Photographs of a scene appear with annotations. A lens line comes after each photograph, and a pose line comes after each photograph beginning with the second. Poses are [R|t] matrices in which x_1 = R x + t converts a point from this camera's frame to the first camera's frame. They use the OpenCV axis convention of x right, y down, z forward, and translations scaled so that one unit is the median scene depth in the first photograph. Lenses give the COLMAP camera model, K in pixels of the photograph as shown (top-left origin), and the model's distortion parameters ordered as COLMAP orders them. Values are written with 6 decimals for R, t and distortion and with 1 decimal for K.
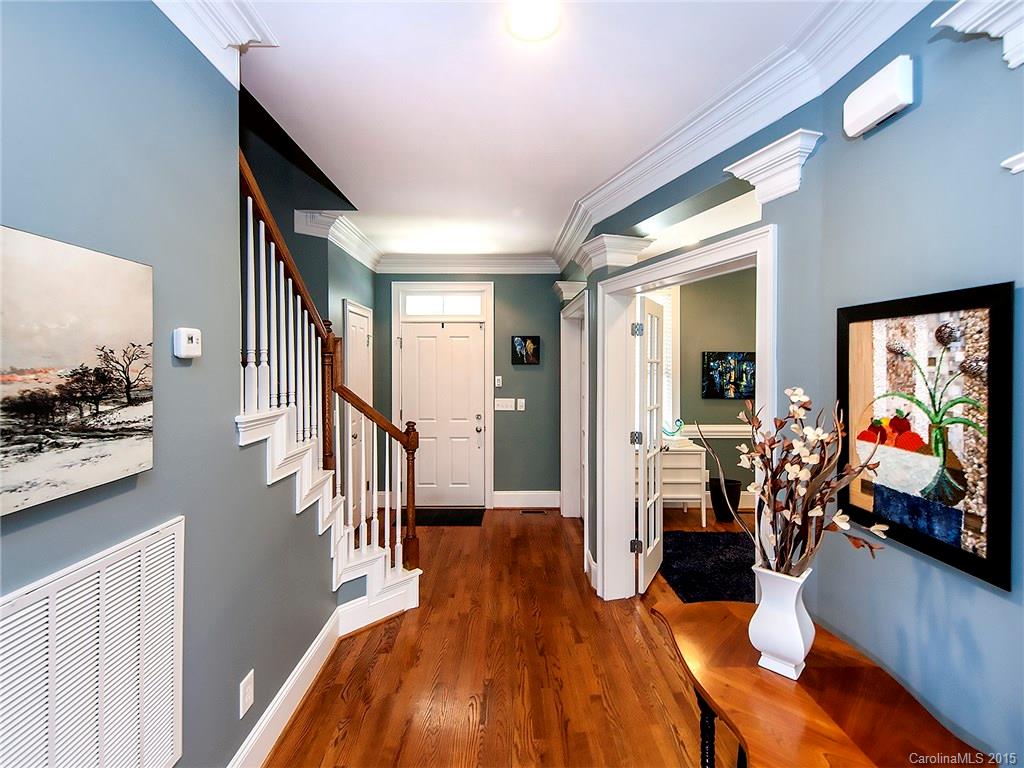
lens RADIAL K [[462.4, 0, 507.0], [0, 462.4, 382.2], [0, 0, 1]] dist [0.002455, 0.000068]
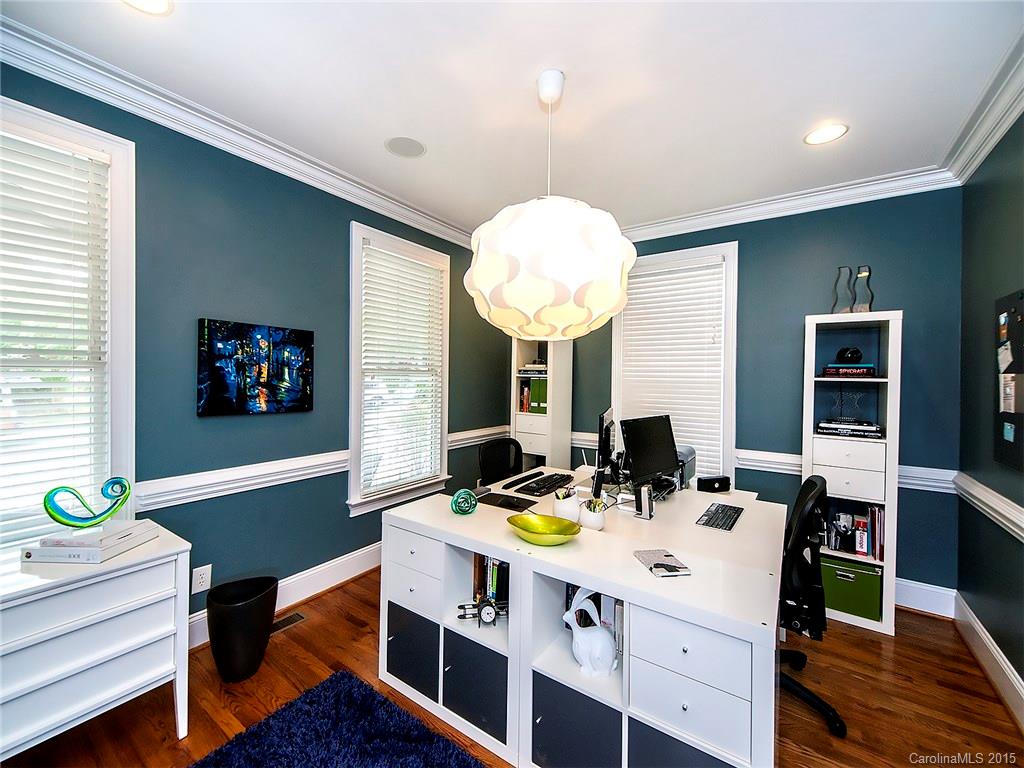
lens RADIAL K [[425.0, 0, 506.4], [0, 425.0, 381.3], [0, 0, 1]] dist [0.014504, -0.000359]
pose [[0.581660, 0.004415, 0.813420, 0.250121], [-0.007485, 0.999972, -0.000076, -0.003511], [-0.813398, -0.006045, 0.581676, 0.487460]]
